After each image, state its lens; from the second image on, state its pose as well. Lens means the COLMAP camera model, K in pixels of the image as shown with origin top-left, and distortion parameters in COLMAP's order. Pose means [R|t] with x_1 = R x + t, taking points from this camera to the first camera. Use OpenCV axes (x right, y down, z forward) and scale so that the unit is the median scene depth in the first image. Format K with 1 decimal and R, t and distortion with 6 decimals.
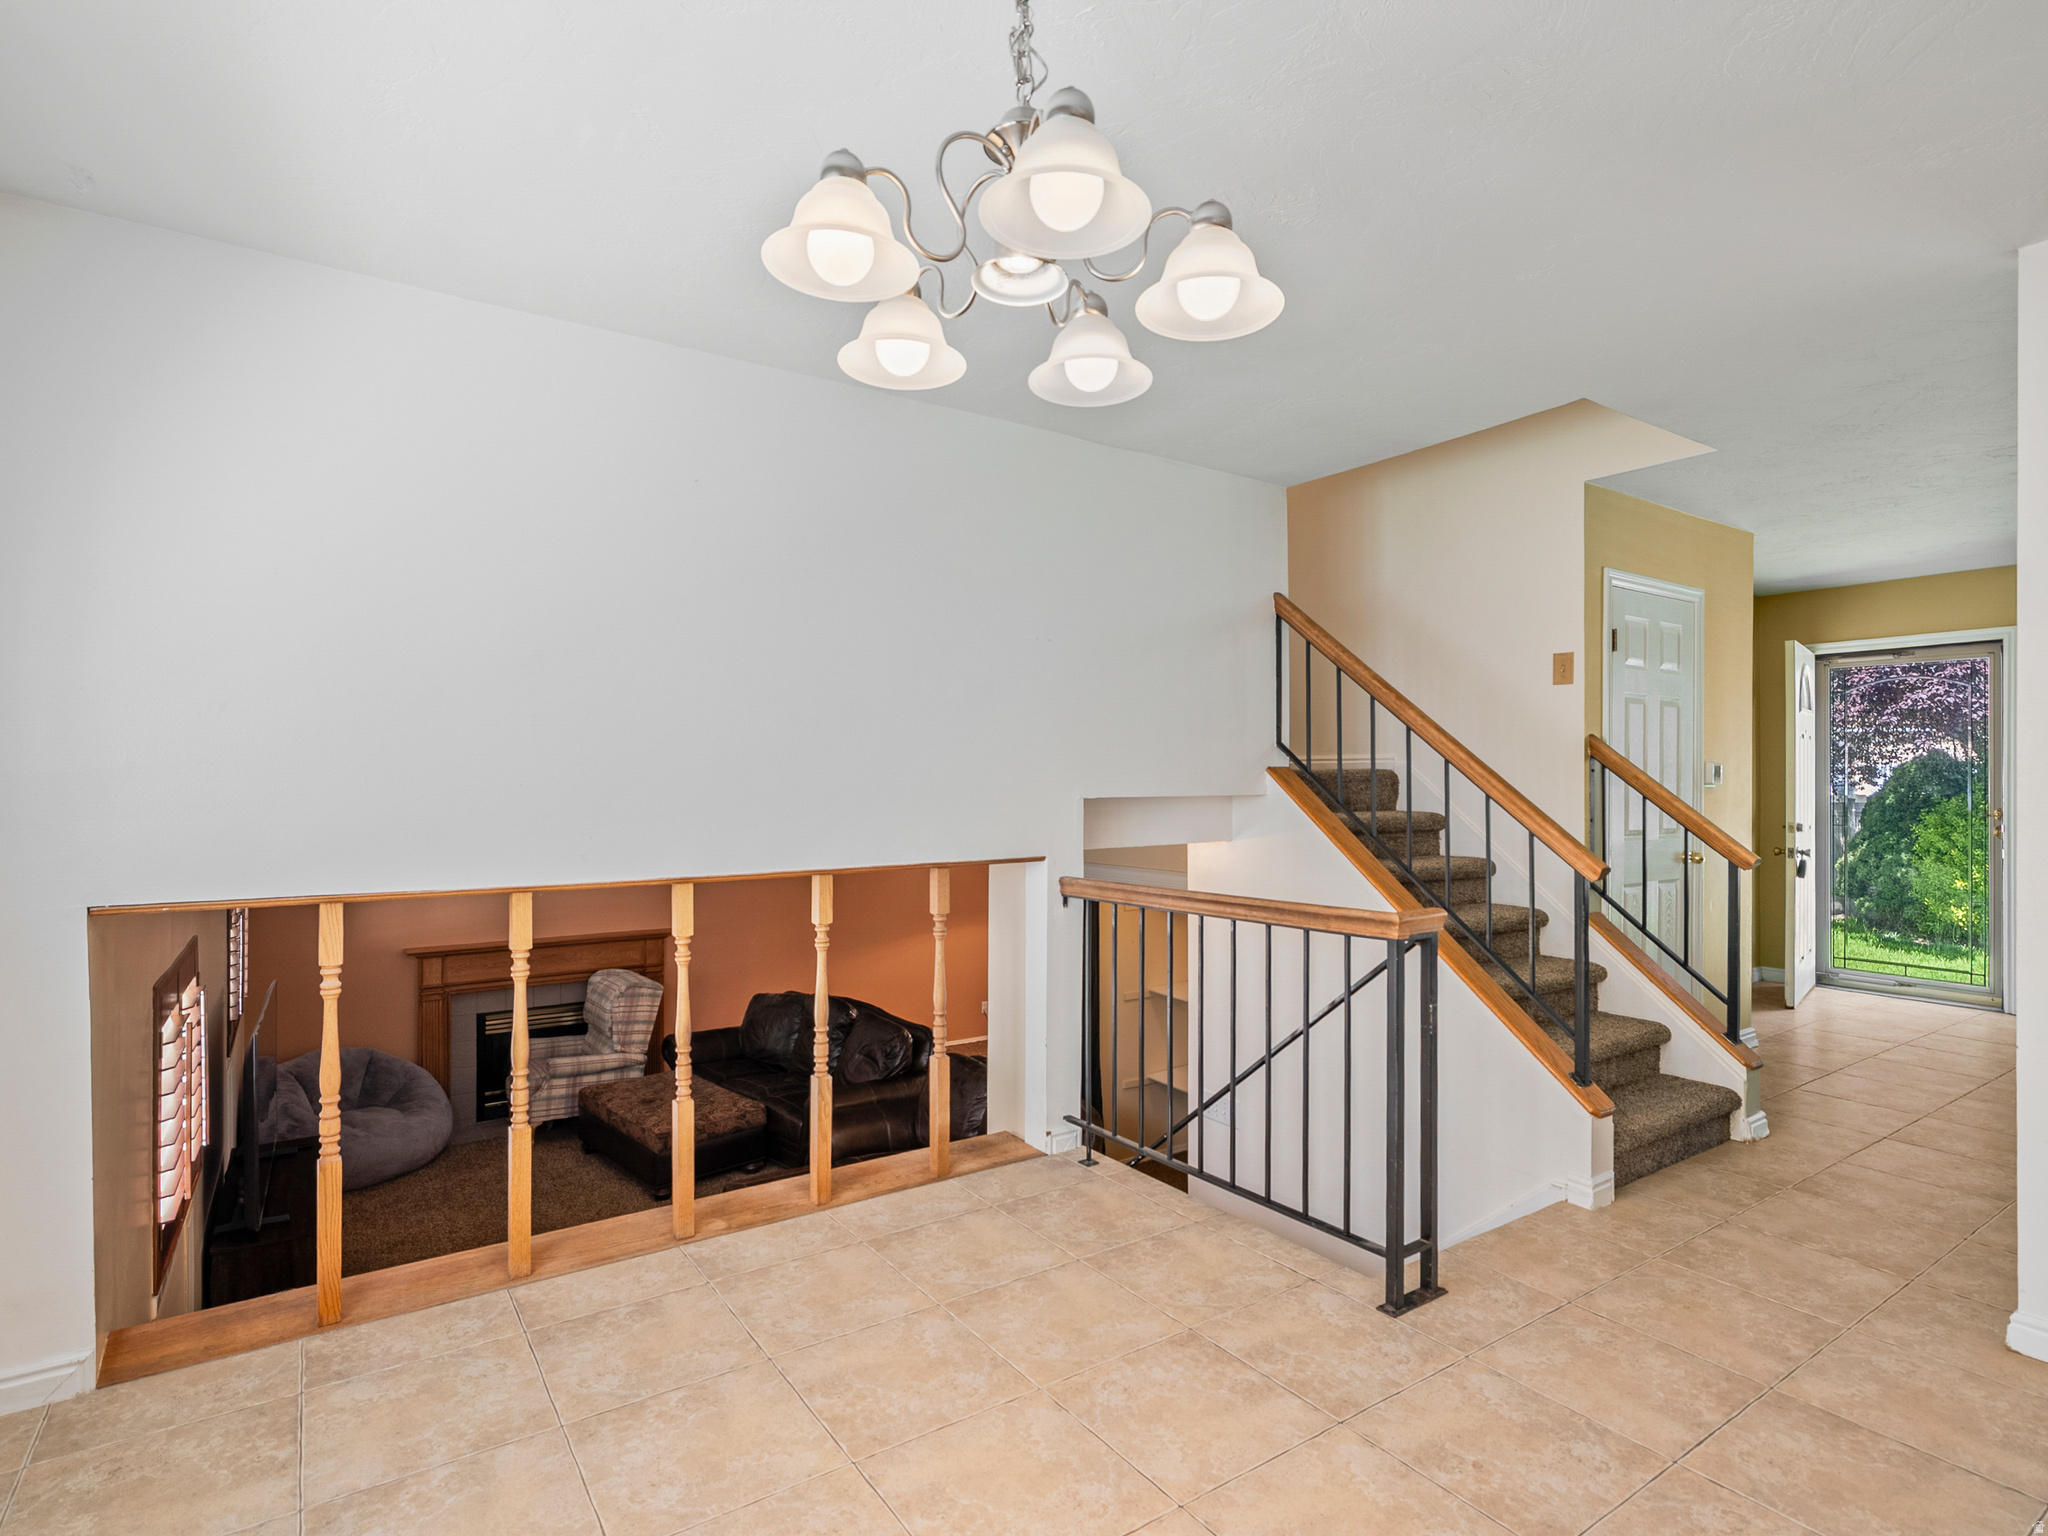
lens RADIAL K [[1045.2, 0, 1024.7], [0, 1045.2, 763.7], [0, 0, 1]] dist [-0.002882, 0.001281]
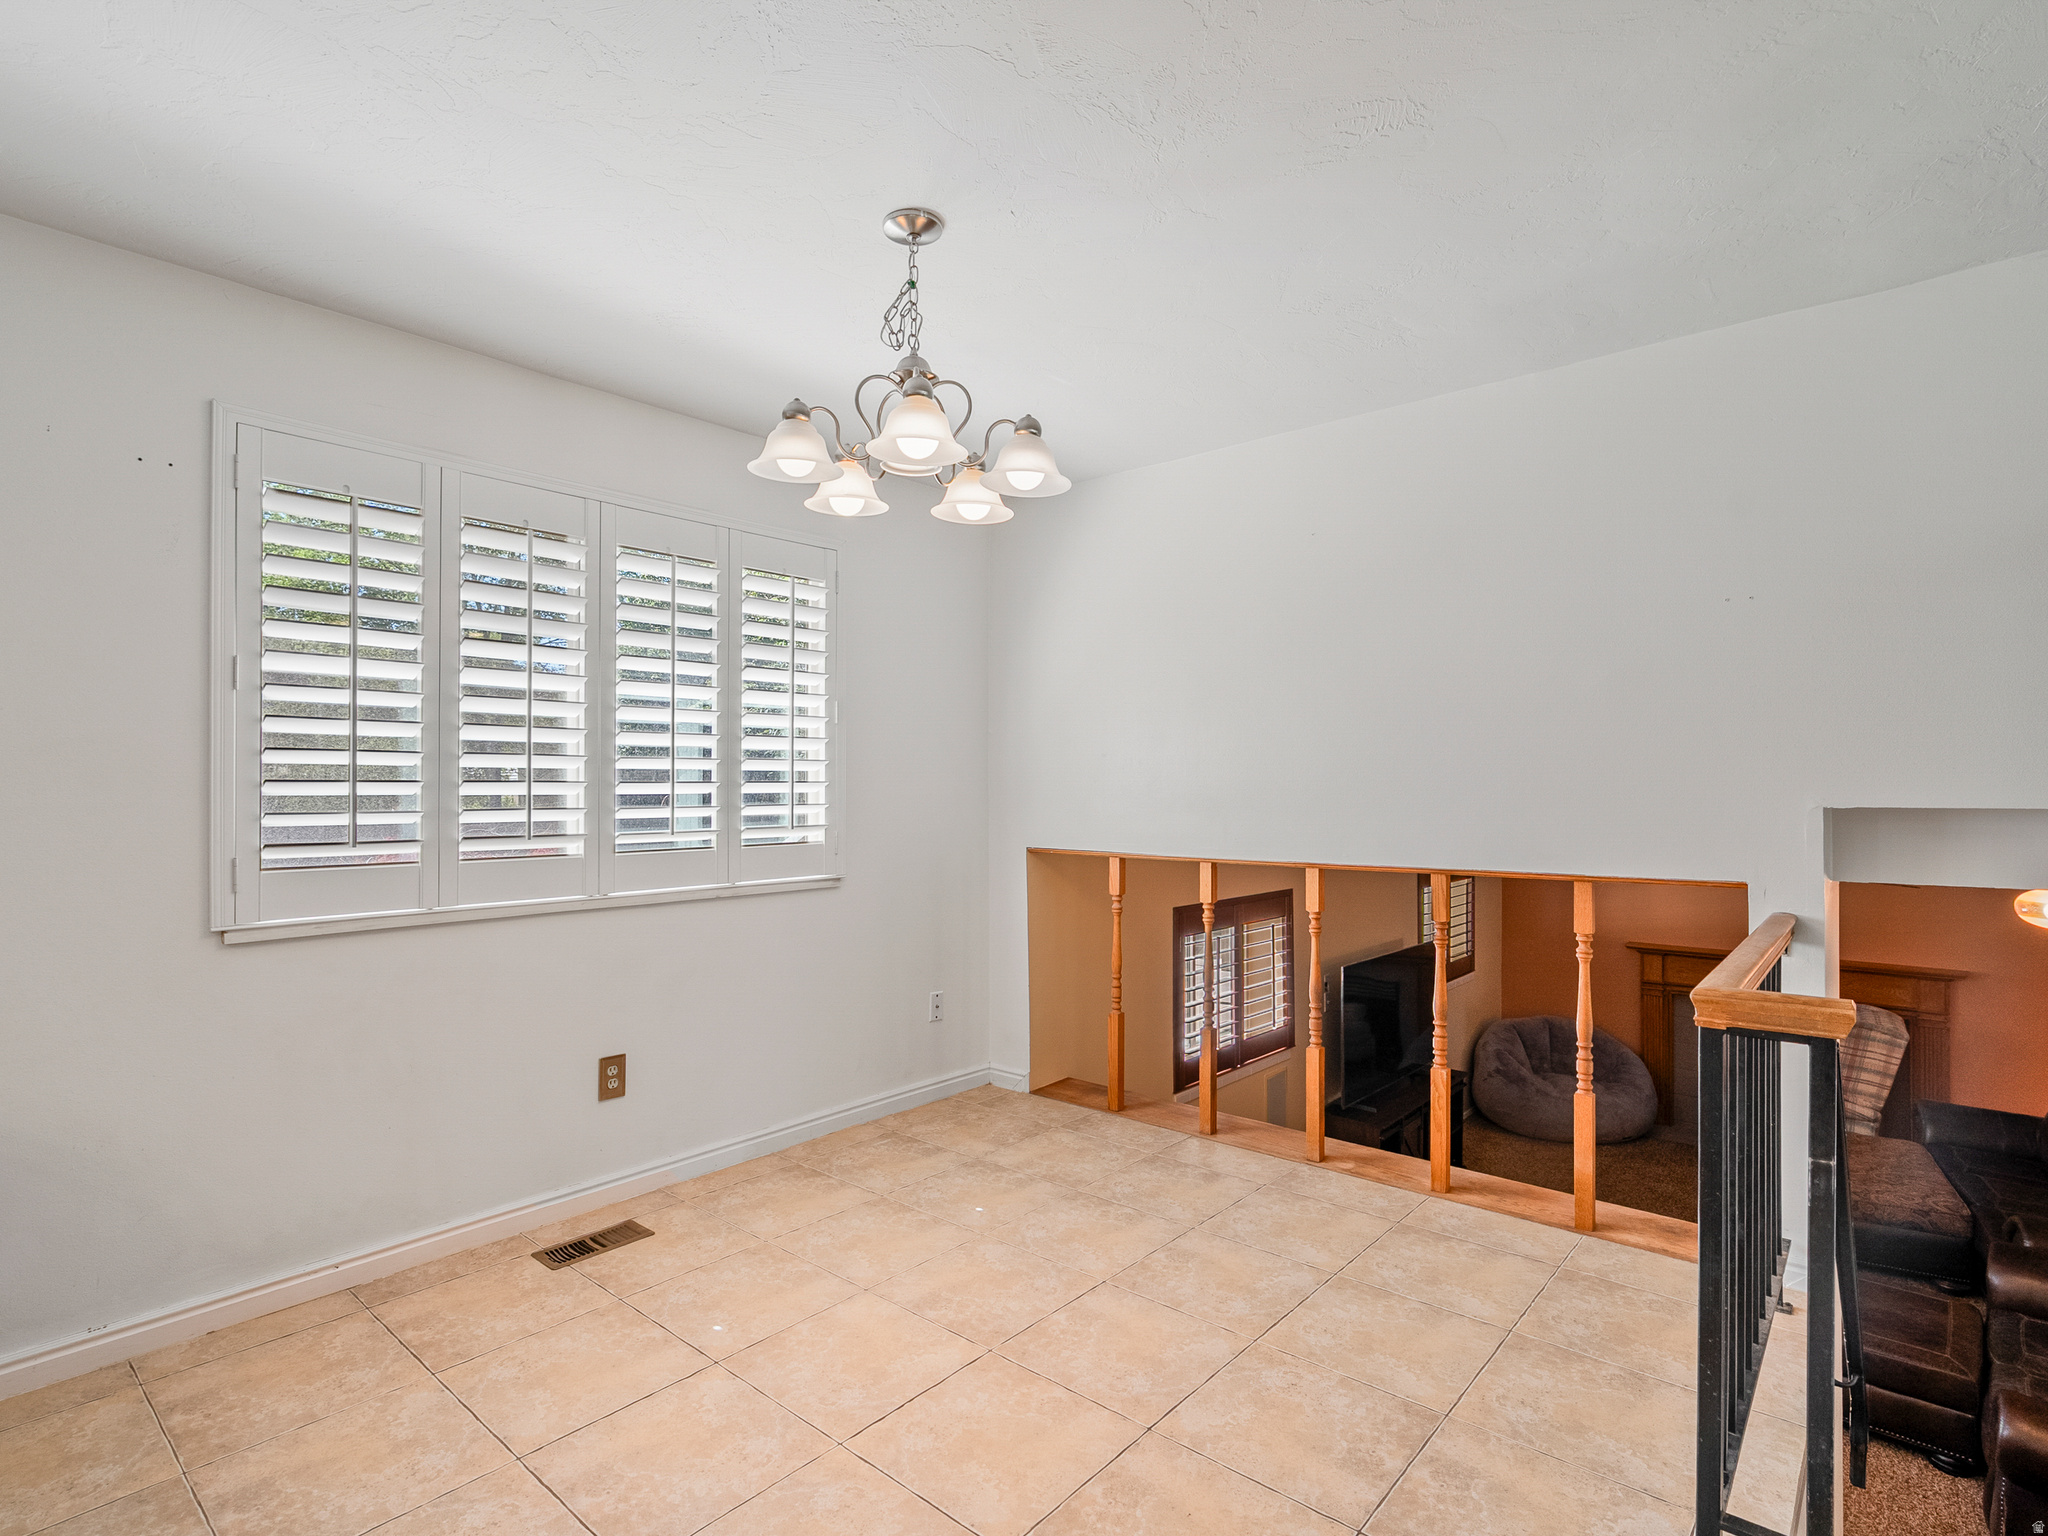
lens RADIAL K [[1033.8, 0, 1028.7], [0, 1033.8, 783.7], [0, 0, 1]] dist [-0.002086, 0.000355]
pose [[0.266786, 0.000500, -0.963756, 0.804007], [0.013883, 0.999894, 0.004362, 0.007318], [0.963656, -0.014543, 0.266751, 0.399453]]
